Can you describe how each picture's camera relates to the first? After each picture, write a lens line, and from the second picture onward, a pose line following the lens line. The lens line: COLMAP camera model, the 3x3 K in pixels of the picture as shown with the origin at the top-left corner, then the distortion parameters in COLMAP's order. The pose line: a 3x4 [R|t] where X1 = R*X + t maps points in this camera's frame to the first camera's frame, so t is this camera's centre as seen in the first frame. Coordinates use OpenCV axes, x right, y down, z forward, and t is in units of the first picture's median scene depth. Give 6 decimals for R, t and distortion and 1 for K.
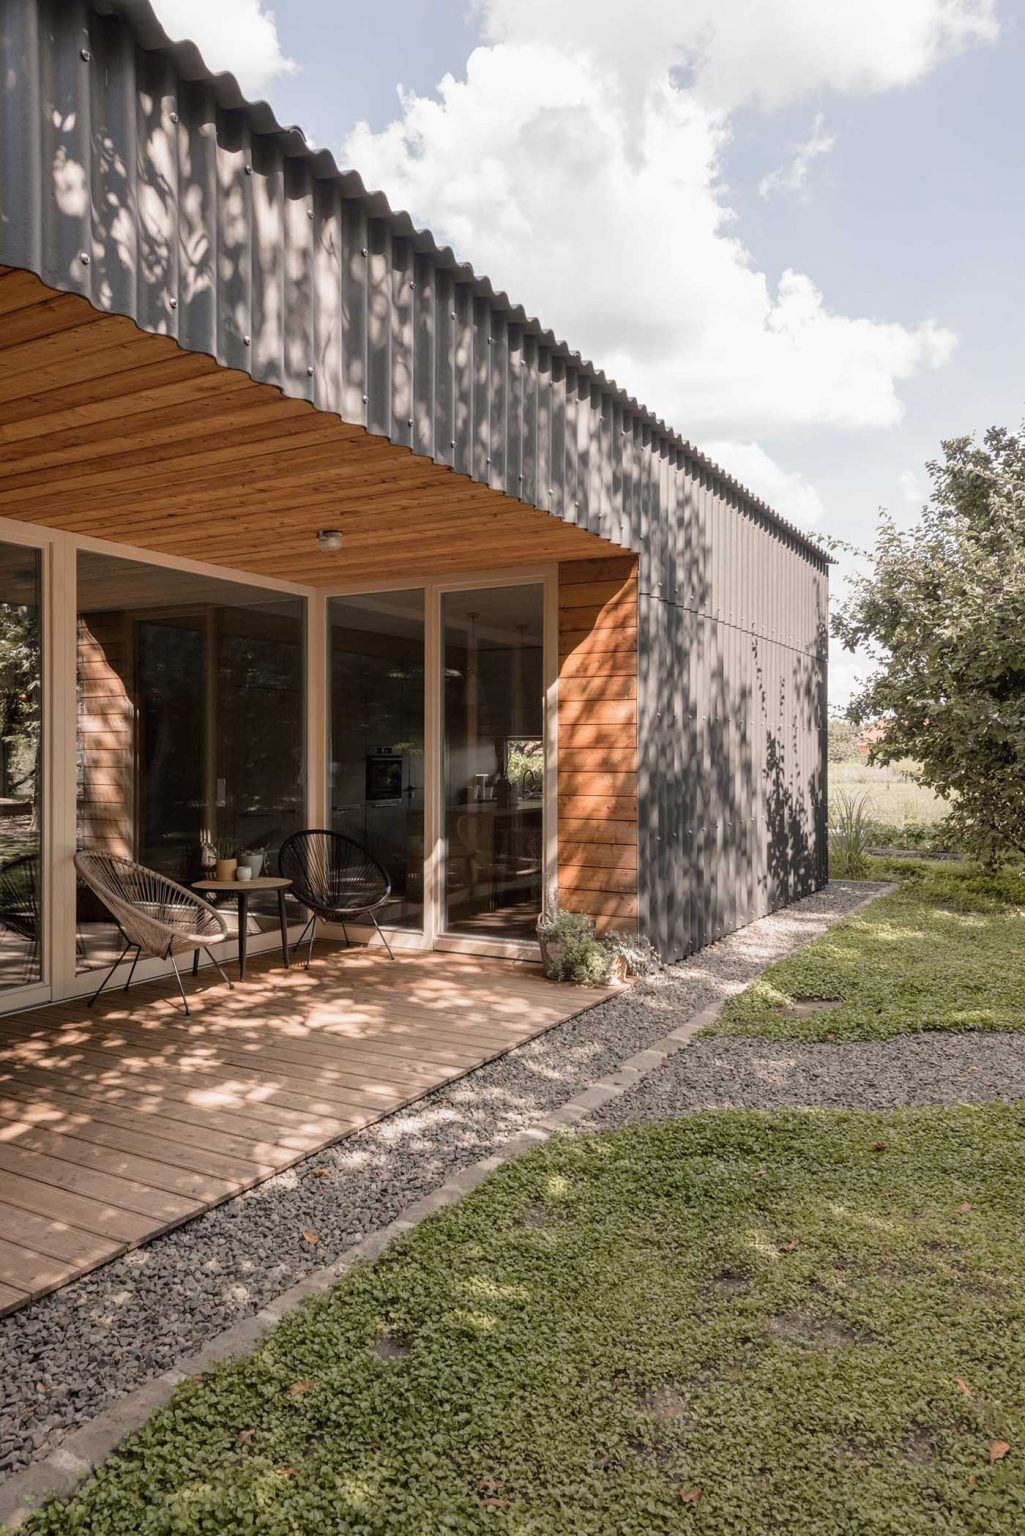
lens RADIAL K [[1011.8, 0, 514.3], [0, 1011.8, 767.3], [0, 0, 1]] dist [0.008137, 0.000685]
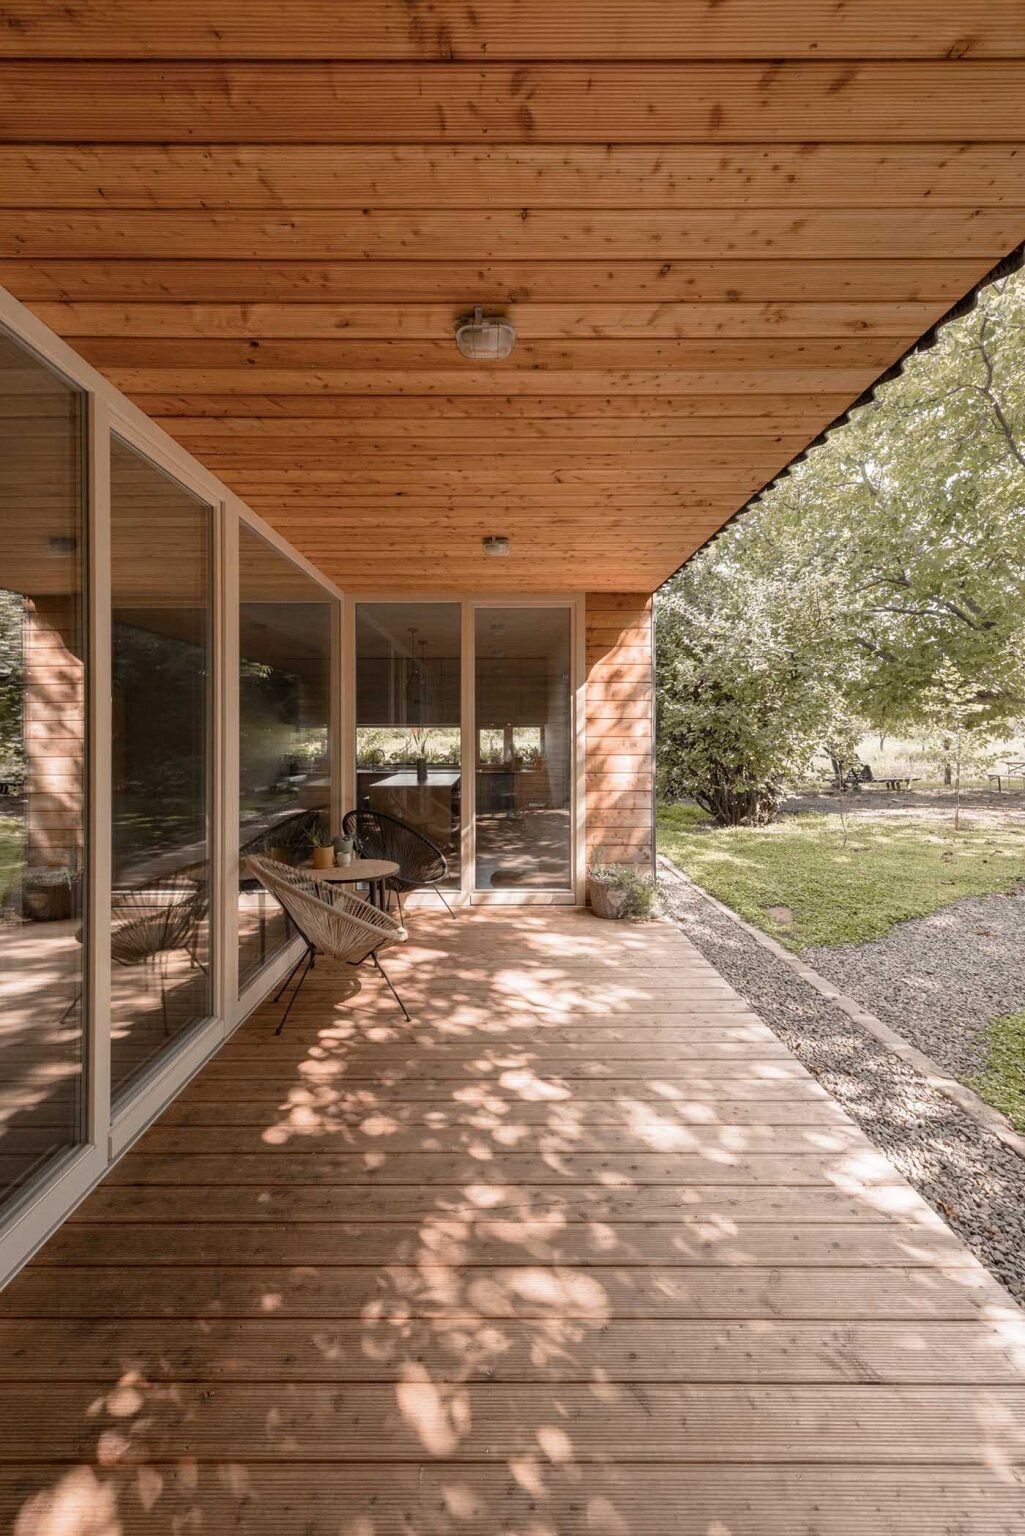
lens RADIAL K [[630.7, 0, 506.5], [0, 630.7, 756.6], [0, 0, 1]] dist [-0.001203, -0.000267]
pose [[0.878065, -0.016039, 0.478272, -0.428740], [0.007104, 0.999765, 0.020486, -0.012074], [-0.478488, -0.014590, 0.877973, 0.345113]]
